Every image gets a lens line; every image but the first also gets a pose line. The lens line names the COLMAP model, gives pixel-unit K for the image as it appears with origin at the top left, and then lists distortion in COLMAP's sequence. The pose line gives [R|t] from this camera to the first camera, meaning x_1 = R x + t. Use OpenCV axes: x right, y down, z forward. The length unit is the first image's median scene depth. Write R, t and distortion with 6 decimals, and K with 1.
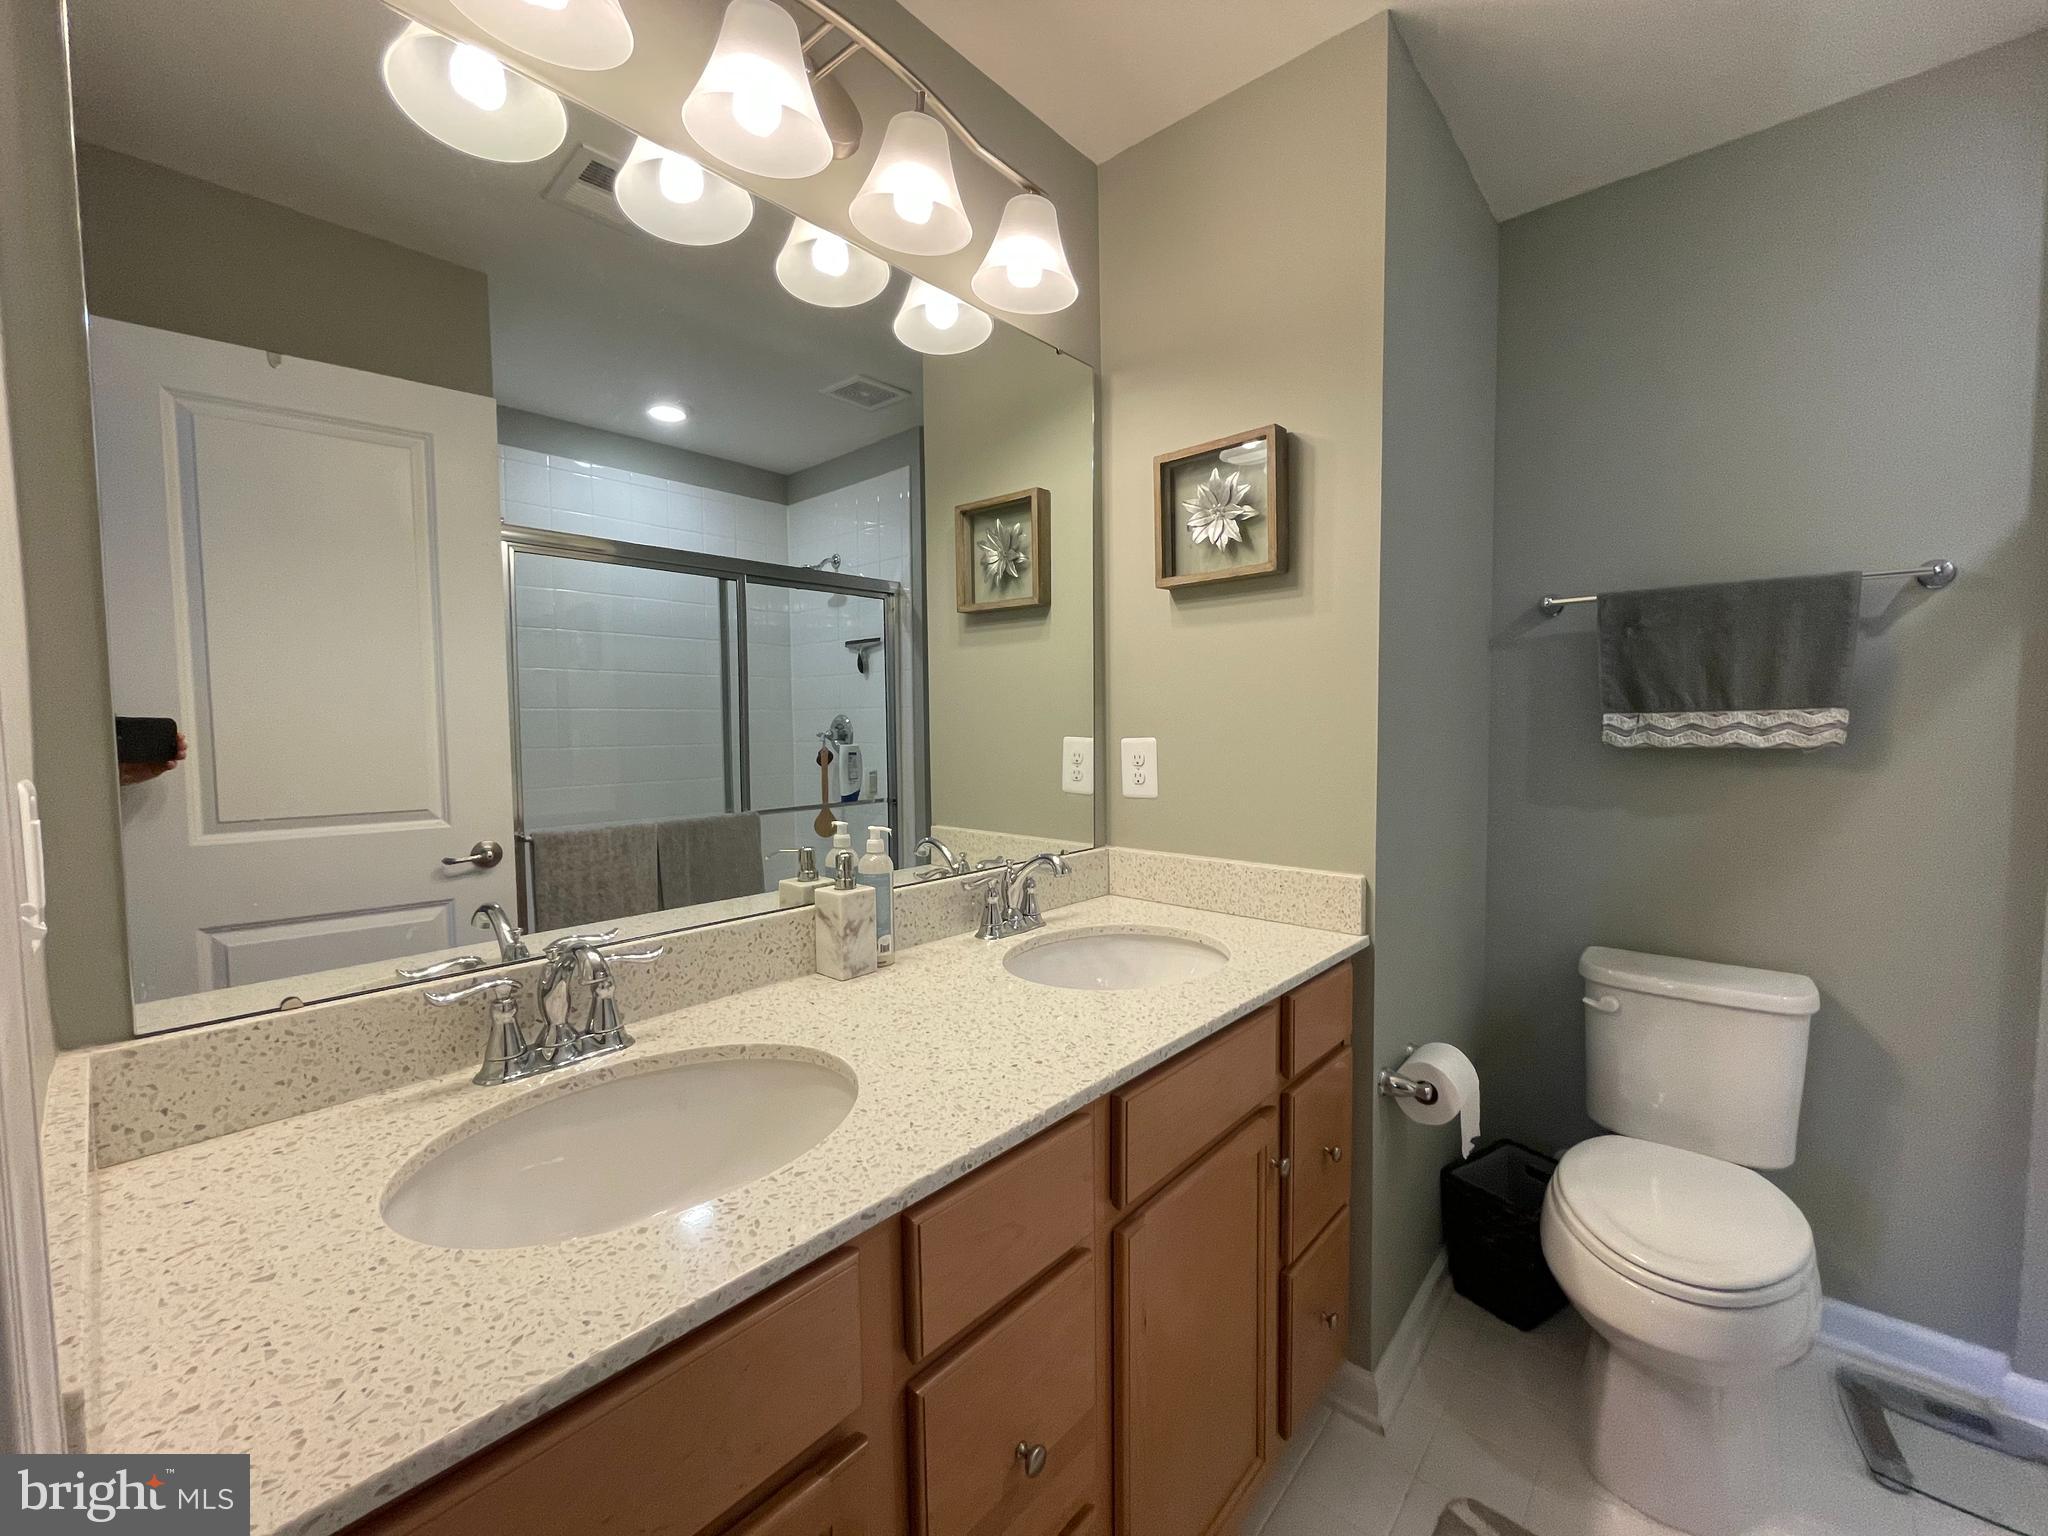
lens RADIAL K [[830.9, 0, 1003.8], [0, 830.9, 762.3], [0, 0, 1]] dist [-0.002957, 0.001113]
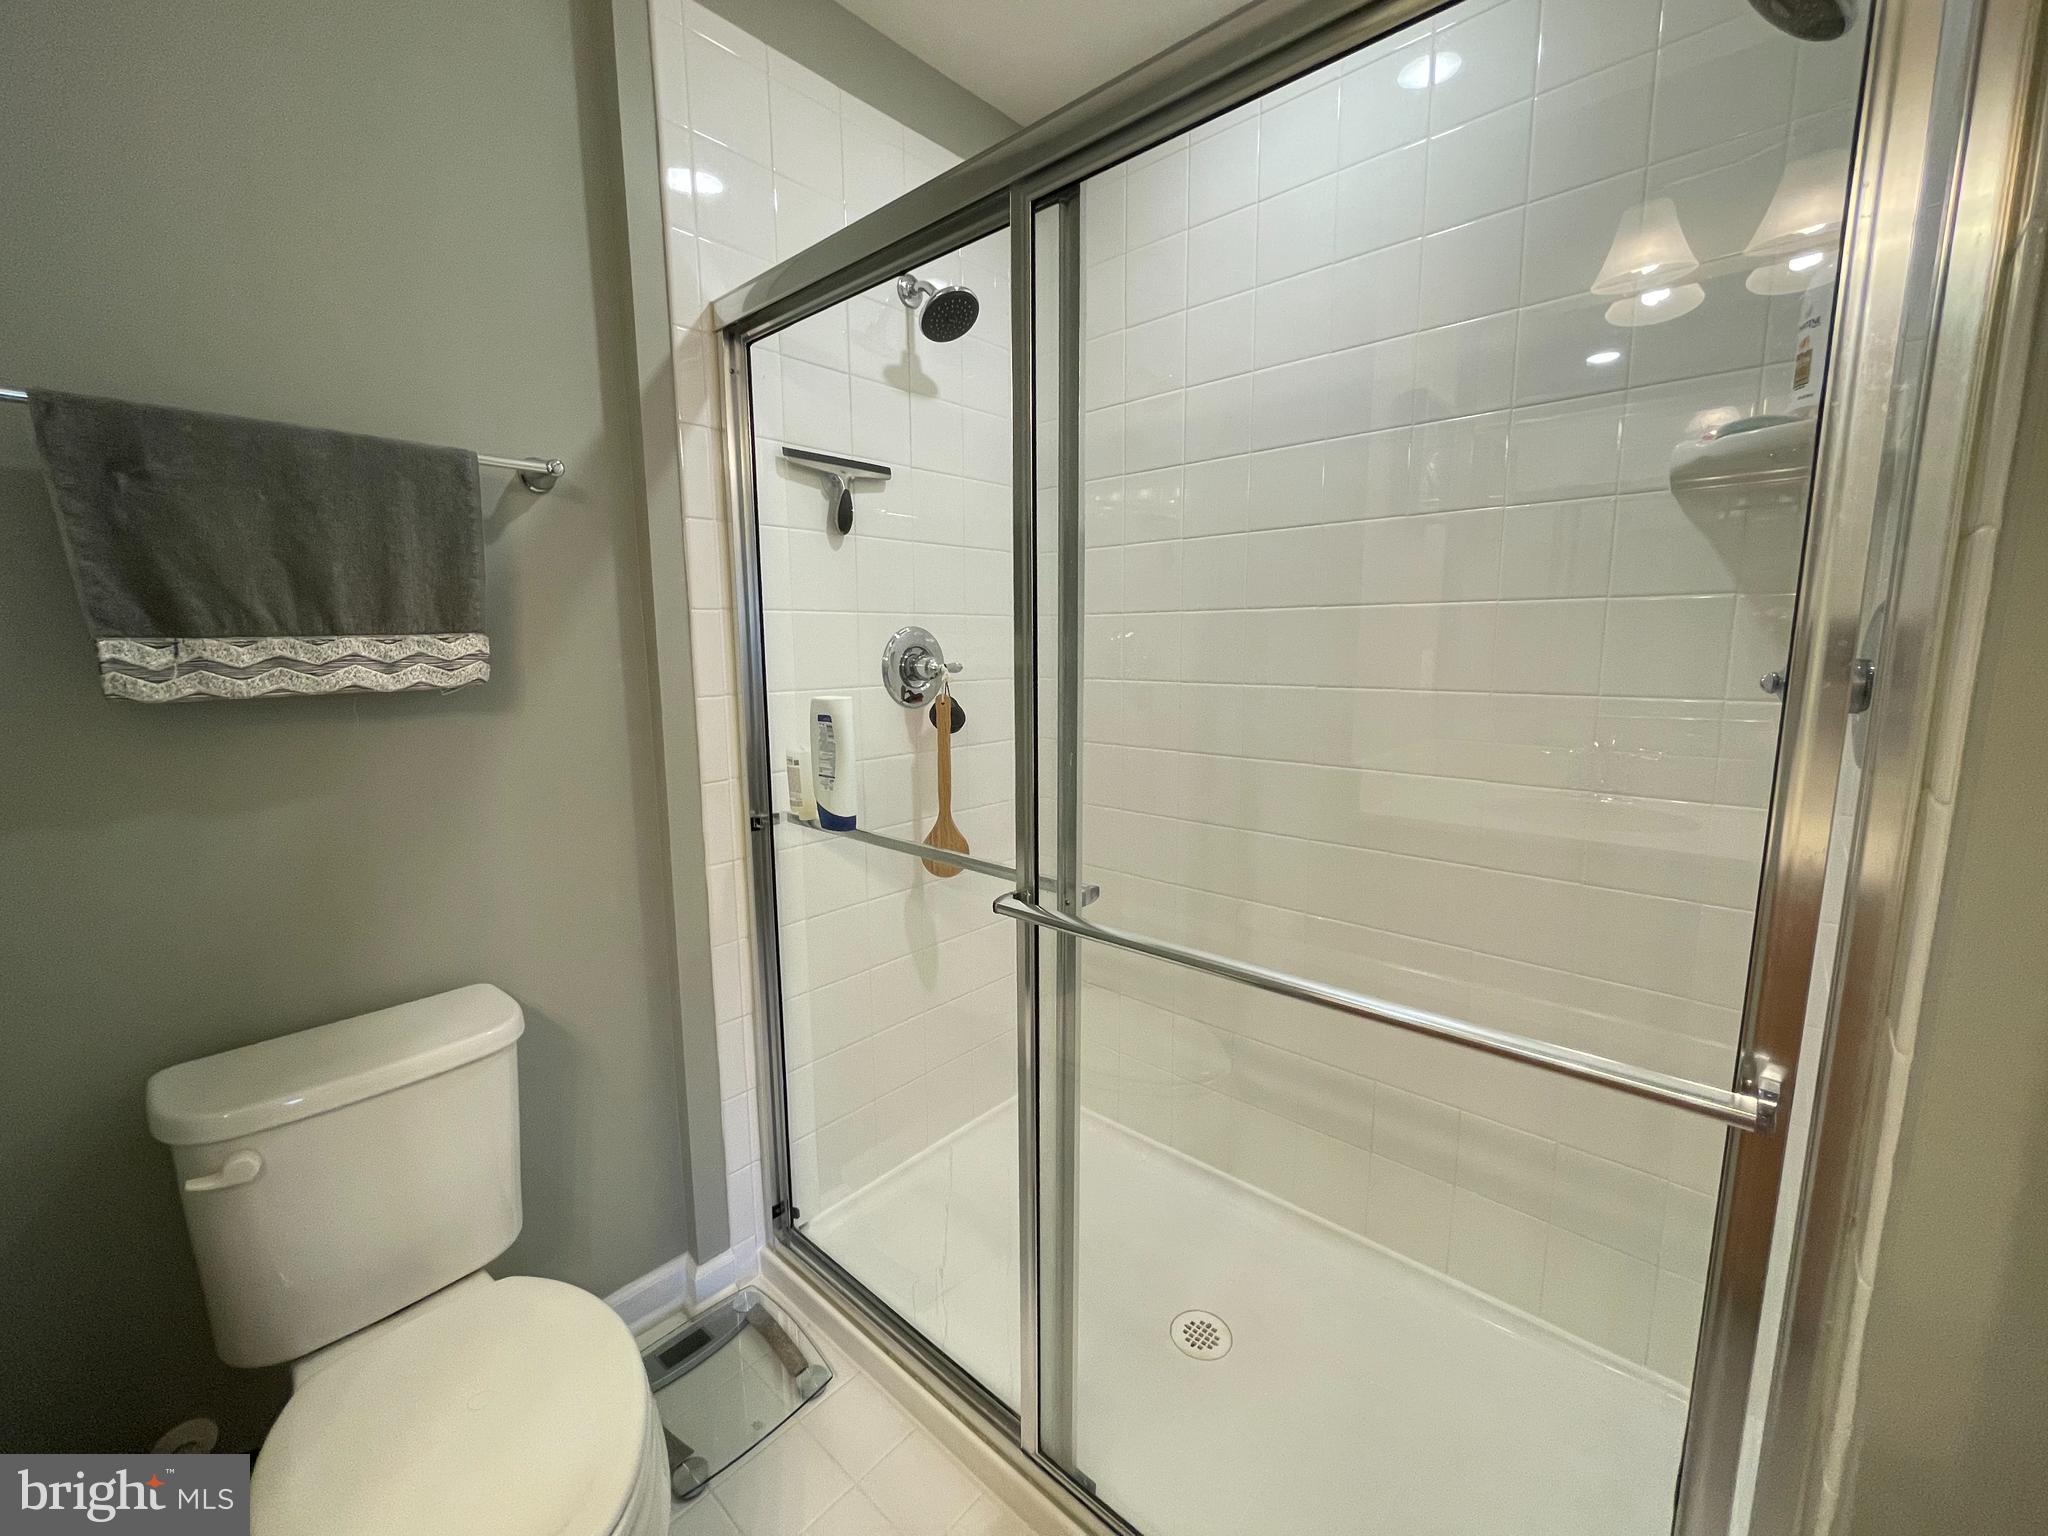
lens RADIAL K [[830.9, 0, 1018.0], [0, 830.9, 770.2], [0, 0, 1]] dist [-0.002957, 0.001113]
pose [[-0.006631, -0.142666, 0.989749, 0.219685], [0.058099, 0.988043, 0.142810, -0.020125], [-0.998289, 0.058451, 0.001737, 0.472969]]
